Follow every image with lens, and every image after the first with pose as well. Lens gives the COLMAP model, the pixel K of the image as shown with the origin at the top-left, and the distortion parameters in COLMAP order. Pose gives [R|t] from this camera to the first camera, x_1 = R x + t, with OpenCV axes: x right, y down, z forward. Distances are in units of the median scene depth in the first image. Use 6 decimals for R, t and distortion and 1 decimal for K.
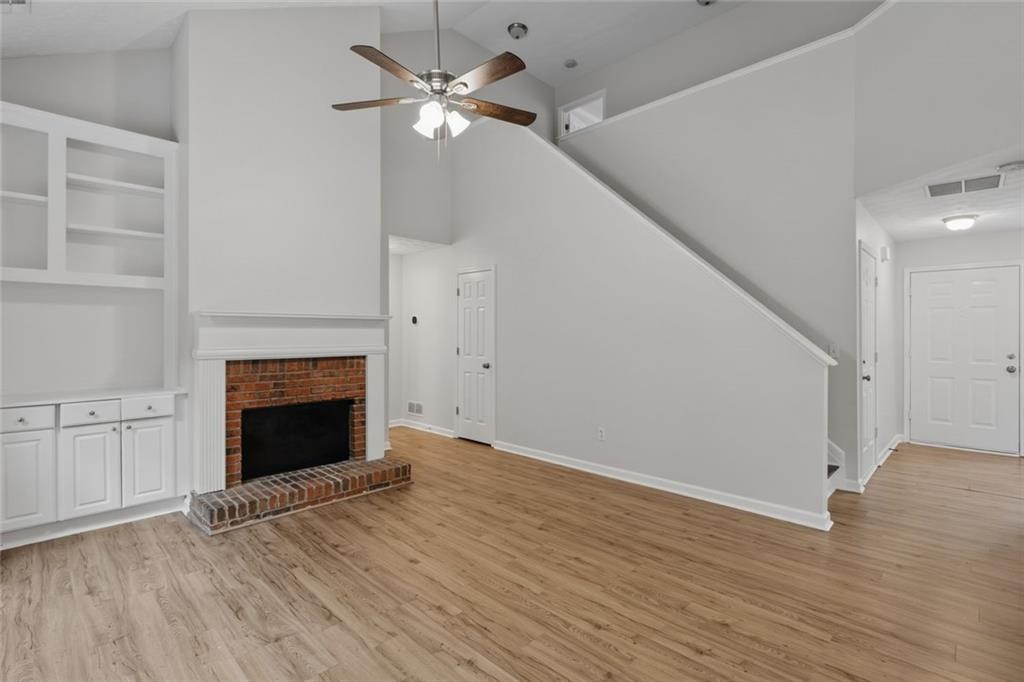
lens RADIAL K [[473.6, 0, 515.5], [0, 473.6, 335.8], [0, 0, 1]] dist [-0.000832, -0.000272]
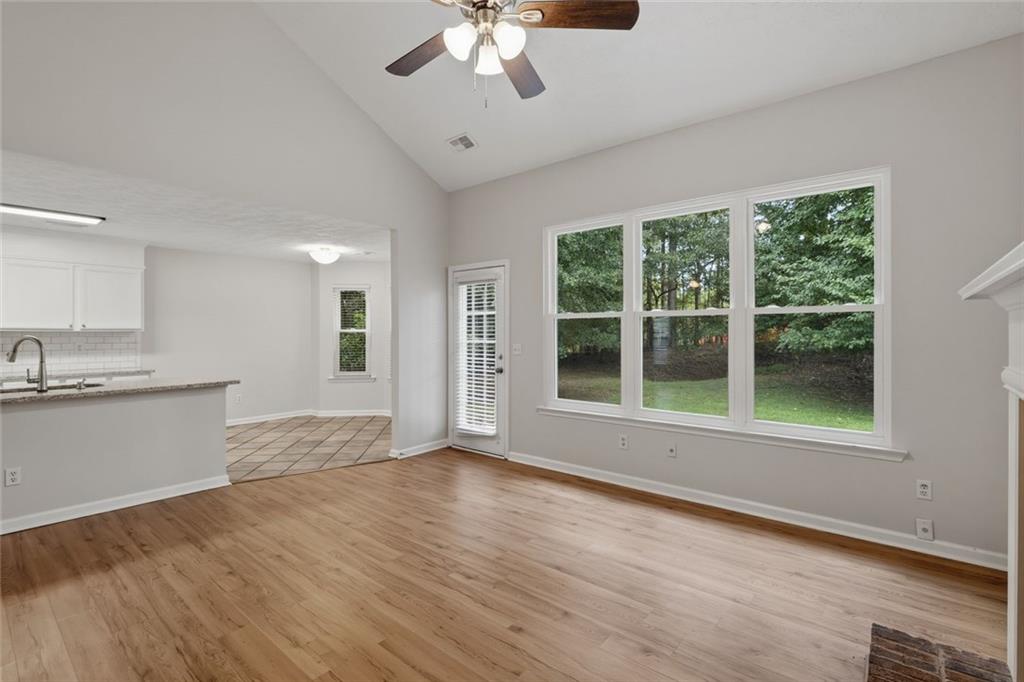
lens RADIAL K [[473.6, 0, 515.5], [0, 473.6, 335.8], [0, 0, 1]] dist [-0.000832, -0.000272]
pose [[-0.996727, 0.001655, -0.080827, -0.128887], [0.000867, 0.999952, 0.009785, -0.008999], [0.080840, 0.009683, -0.996680, 1.524153]]
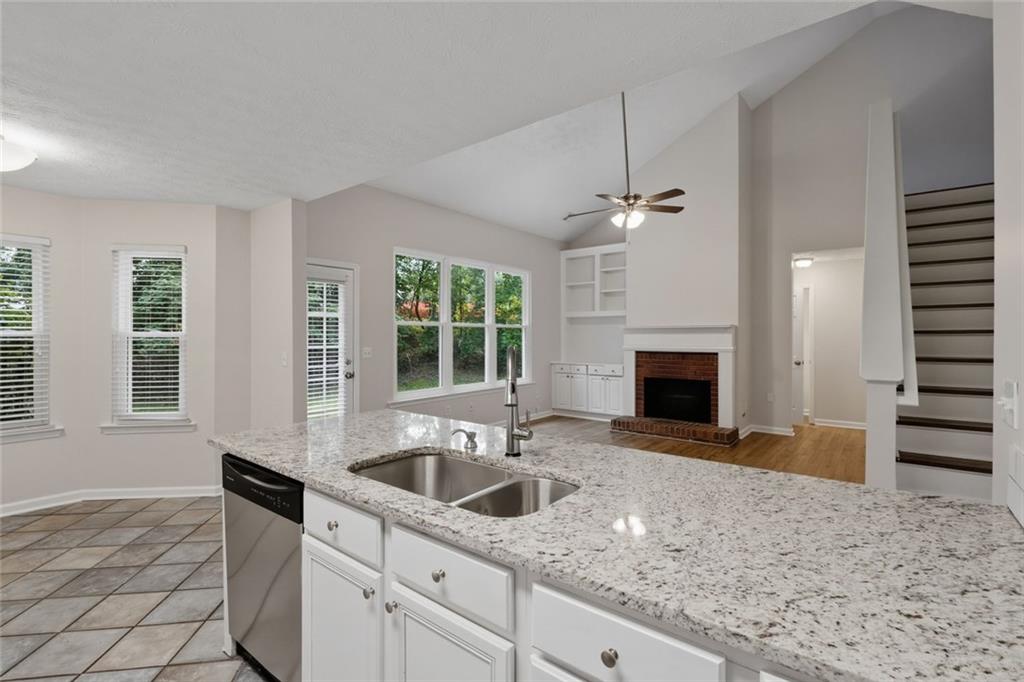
lens RADIAL K [[473.6, 0, 515.5], [0, 473.6, 335.8], [0, 0, 1]] dist [-0.000832, -0.000272]
pose [[0.111924, 0.000546, -0.993717, 1.386628], [-0.002931, 0.999996, 0.000220, -0.010379], [0.993712, 0.002888, 0.111925, 0.316575]]
